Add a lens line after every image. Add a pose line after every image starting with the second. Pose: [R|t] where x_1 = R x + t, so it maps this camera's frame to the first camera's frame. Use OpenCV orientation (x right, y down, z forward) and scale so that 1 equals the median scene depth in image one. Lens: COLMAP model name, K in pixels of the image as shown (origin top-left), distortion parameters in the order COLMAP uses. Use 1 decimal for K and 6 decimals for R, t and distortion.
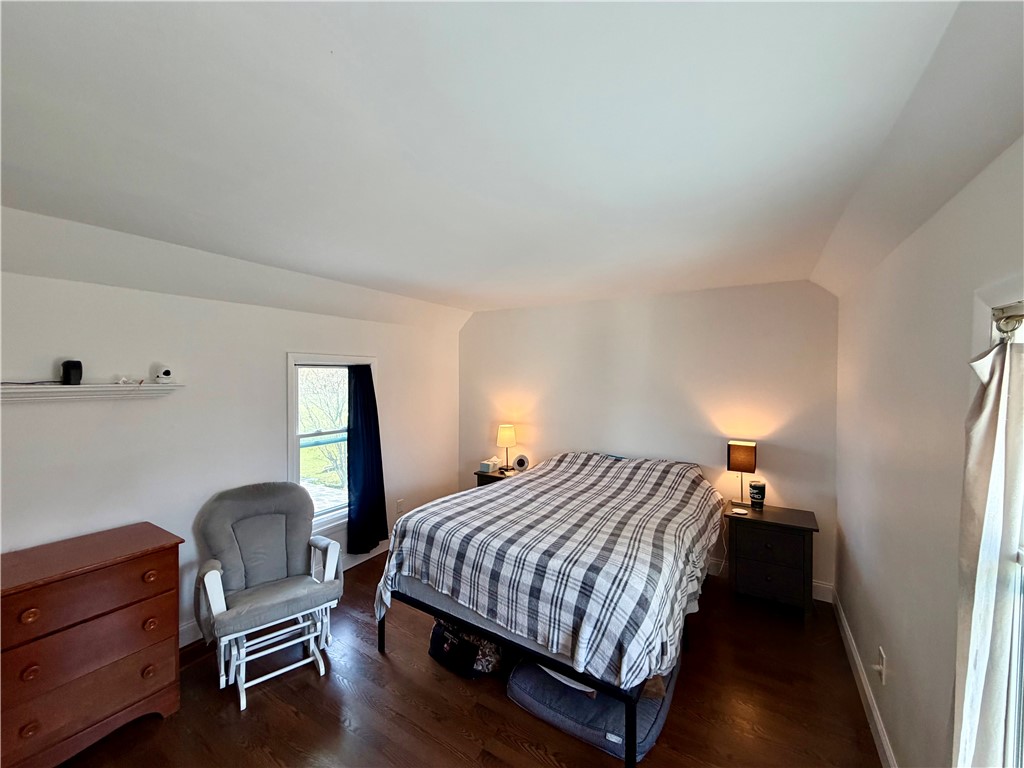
lens RADIAL K [[404.8, 0, 510.0], [0, 404.8, 382.9], [0, 0, 1]] dist [0.000533, 0.000044]
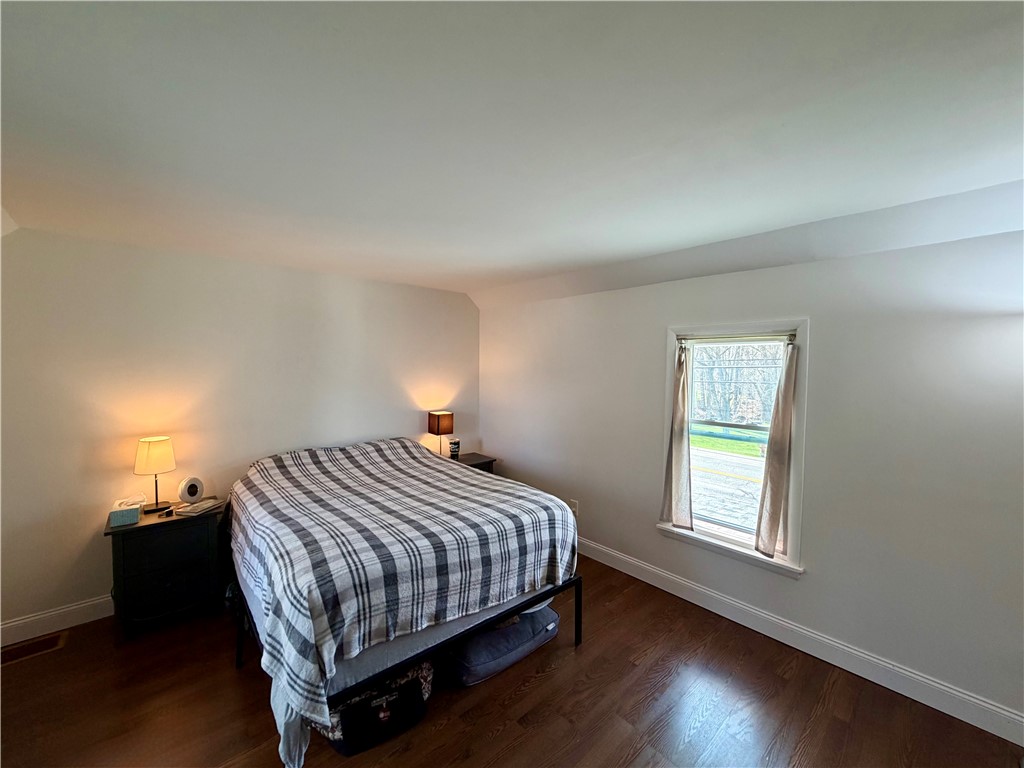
lens RADIAL K [[404.8, 0, 510.0], [0, 404.8, 382.9], [0, 0, 1]] dist [0.000533, 0.000044]
pose [[0.290196, -0.041534, 0.956065, -0.832453], [0.013040, 0.999137, 0.039448, 0.008316], [-0.956878, 0.001019, 0.290487, 0.590035]]
